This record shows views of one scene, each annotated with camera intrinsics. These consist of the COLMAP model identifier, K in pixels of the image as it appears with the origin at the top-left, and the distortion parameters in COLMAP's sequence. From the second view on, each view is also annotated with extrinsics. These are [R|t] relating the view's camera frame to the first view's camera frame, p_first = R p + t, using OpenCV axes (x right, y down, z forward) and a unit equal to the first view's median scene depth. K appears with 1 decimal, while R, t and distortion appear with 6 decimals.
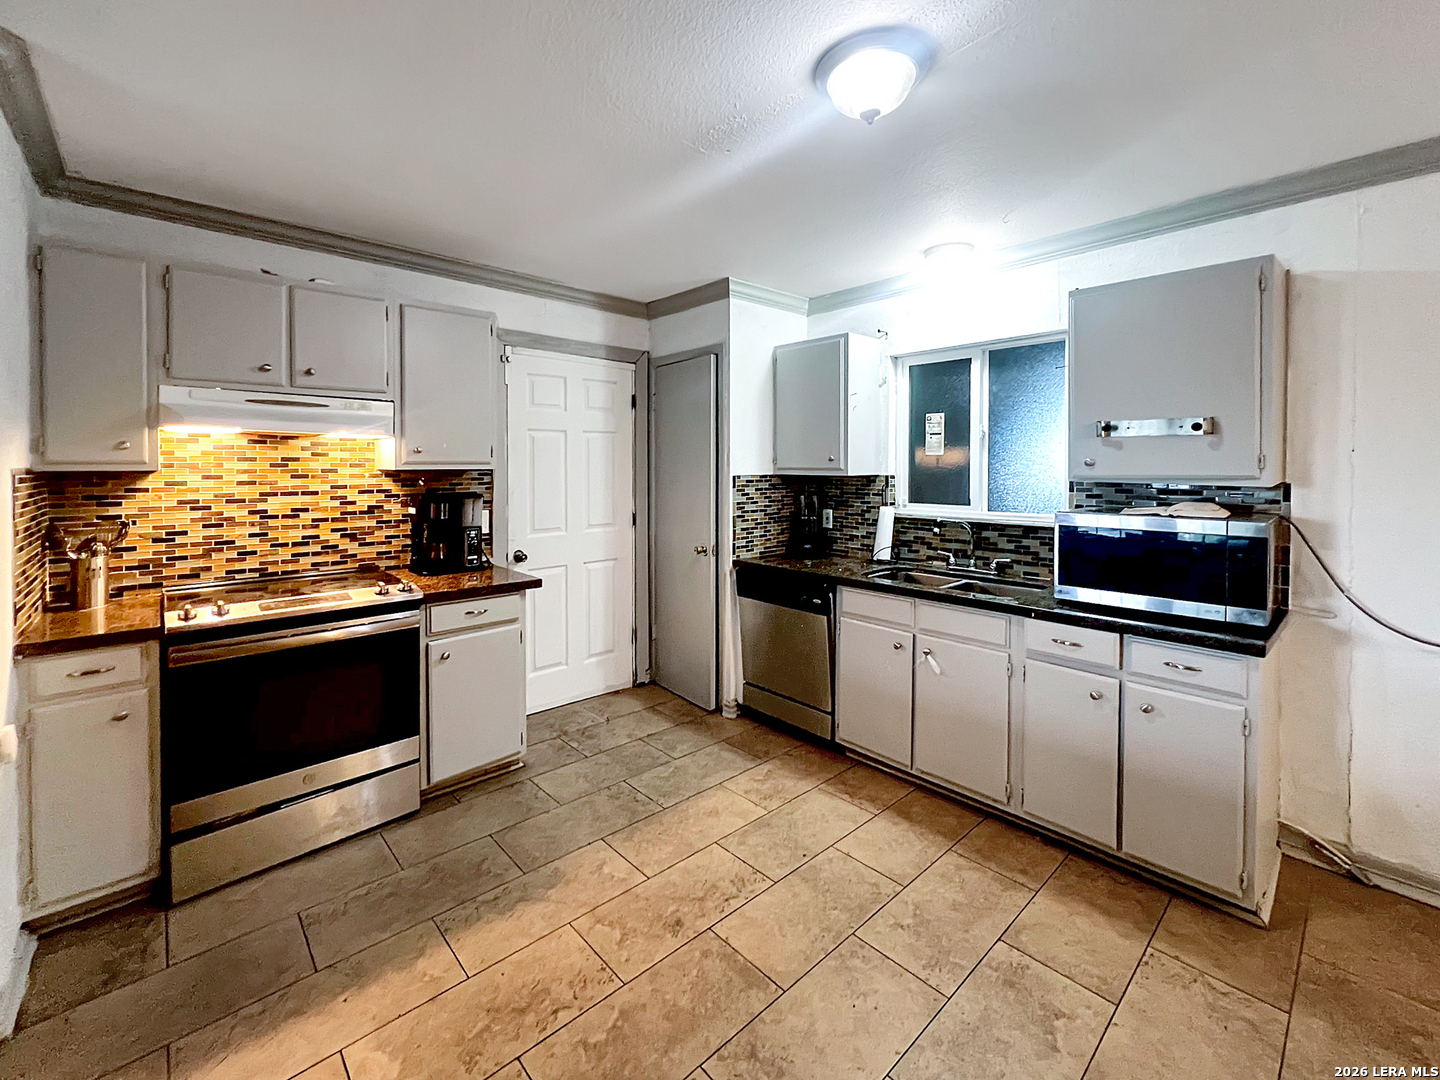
lens RADIAL K [[629.5, 0, 713.3], [0, 629.5, 472.6], [0, 0, 1]] dist [0.000153, 0.000381]
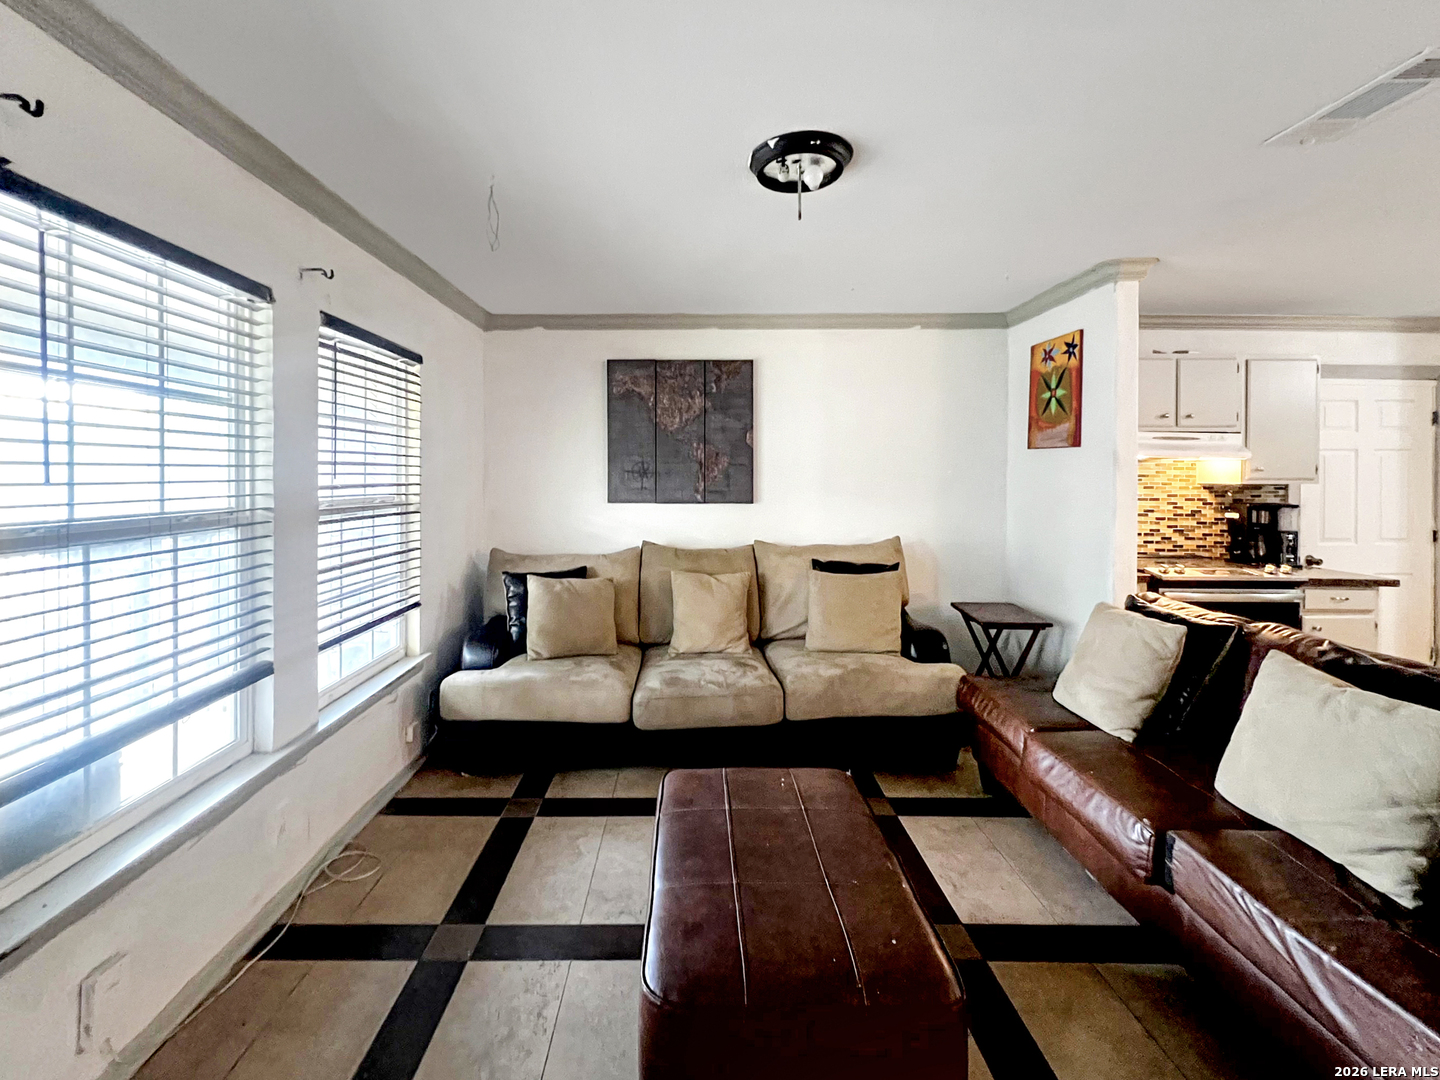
lens RADIAL K [[606.9, 0, 694.6], [0, 606.9, 476.9], [0, 0, 1]] dist [-0.000334, 0.000447]
pose [[0.722235, 0.006300, -0.691619, -0.427205], [-0.016947, 0.999819, -0.008590, 0.010843], [0.691440, 0.017925, 0.722211, -0.687038]]
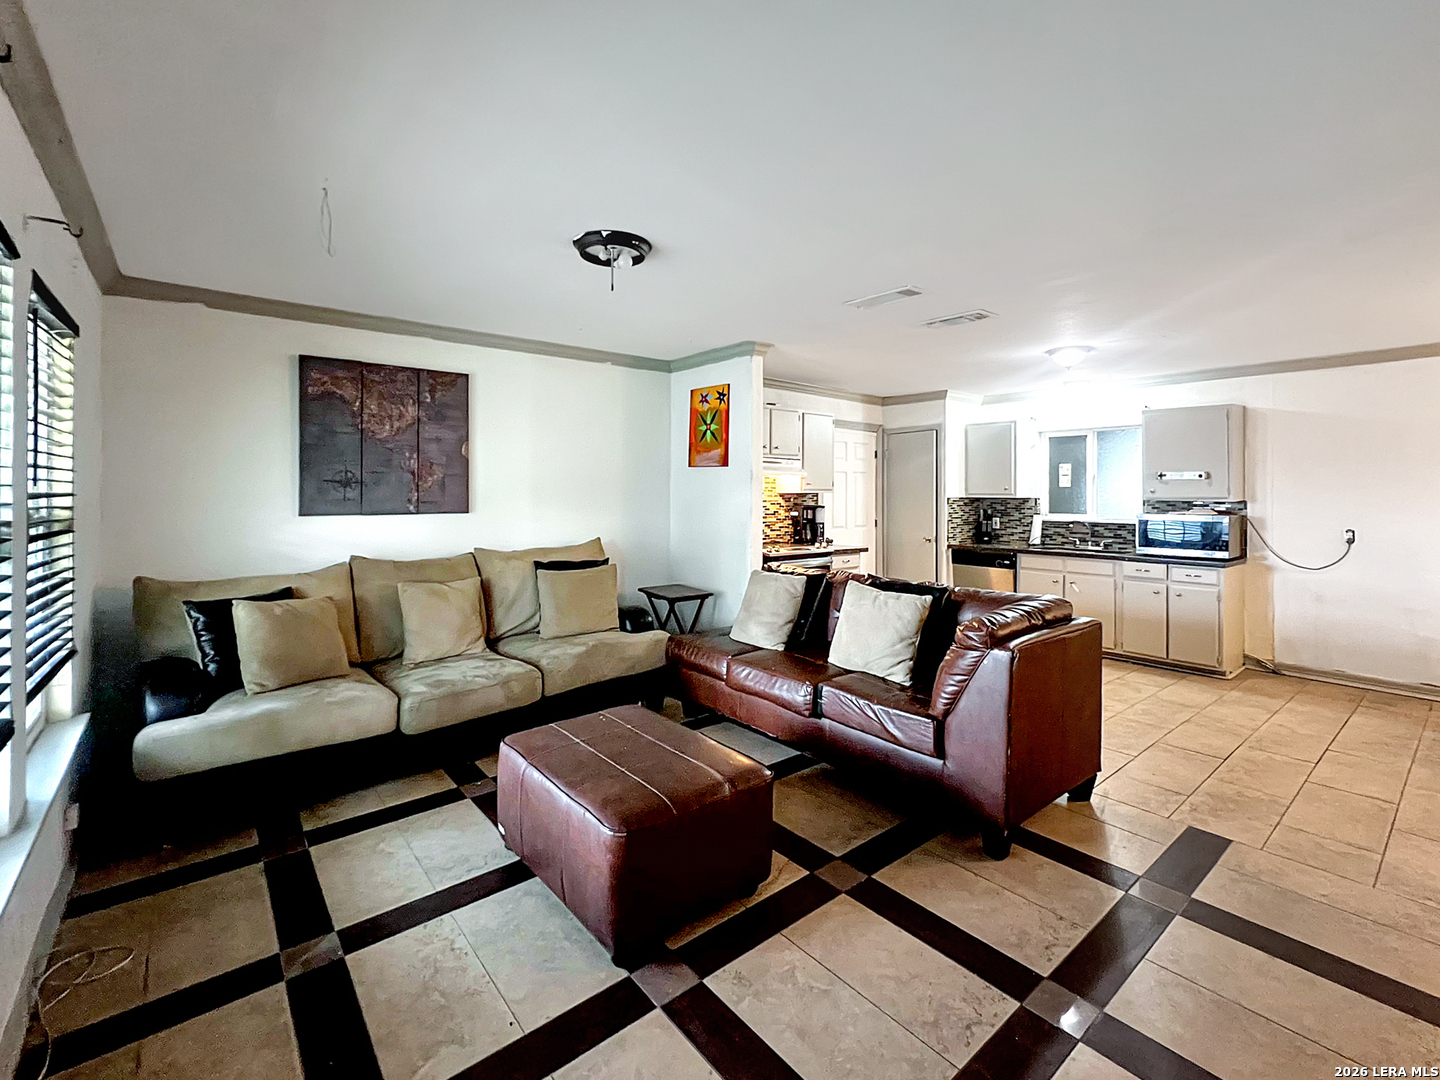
lens RADIAL K [[607.3, 0, 736.1], [0, 607.3, 483.8], [0, 0, 1]] dist [-0.001984, -0.000236]
pose [[0.997354, 0.005213, -0.072516, -0.538927], [-0.007253, 0.999584, -0.027898, 0.022242], [0.072341, 0.028350, 0.996977, -0.938569]]
